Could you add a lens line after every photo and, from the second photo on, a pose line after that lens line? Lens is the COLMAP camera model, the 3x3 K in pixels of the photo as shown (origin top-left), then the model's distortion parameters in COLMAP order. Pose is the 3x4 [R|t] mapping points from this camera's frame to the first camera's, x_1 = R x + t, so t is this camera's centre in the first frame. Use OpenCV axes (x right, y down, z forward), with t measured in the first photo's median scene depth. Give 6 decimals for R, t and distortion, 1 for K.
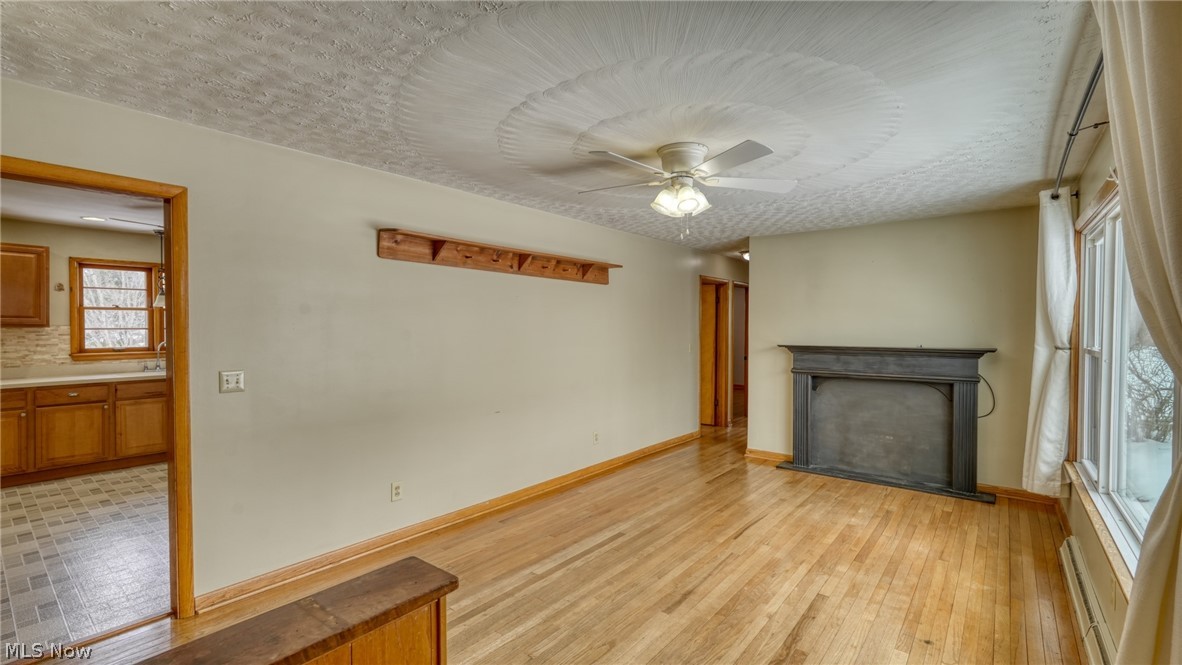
lens RADIAL K [[516.1, 0, 592.2], [0, 516.1, 335.8], [0, 0, 1]] dist [-0.011775, 0.000454]
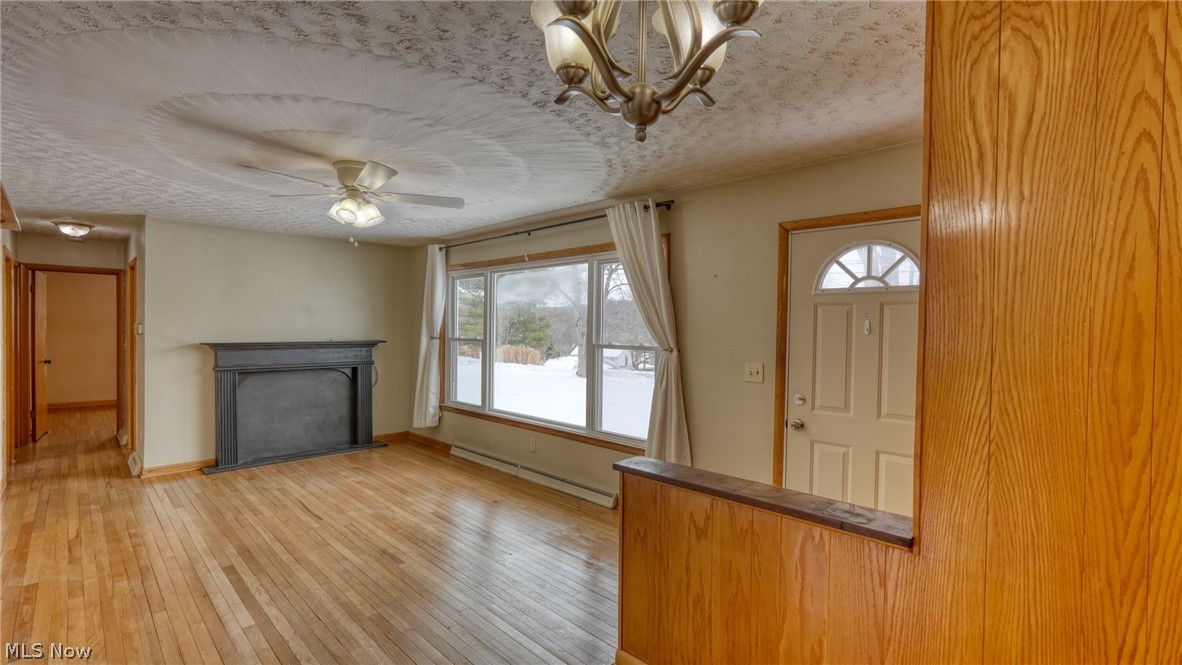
lens RADIAL K [[516.1, 0, 593.0], [0, 516.1, 332.9], [0, 0, 1]] dist [-0.011775, 0.000454]
pose [[0.093711, -0.011333, 0.995535, -0.719645], [0.005112, 0.999928, 0.010902, -0.009463], [-0.995586, 0.004067, 0.093762, 0.313063]]
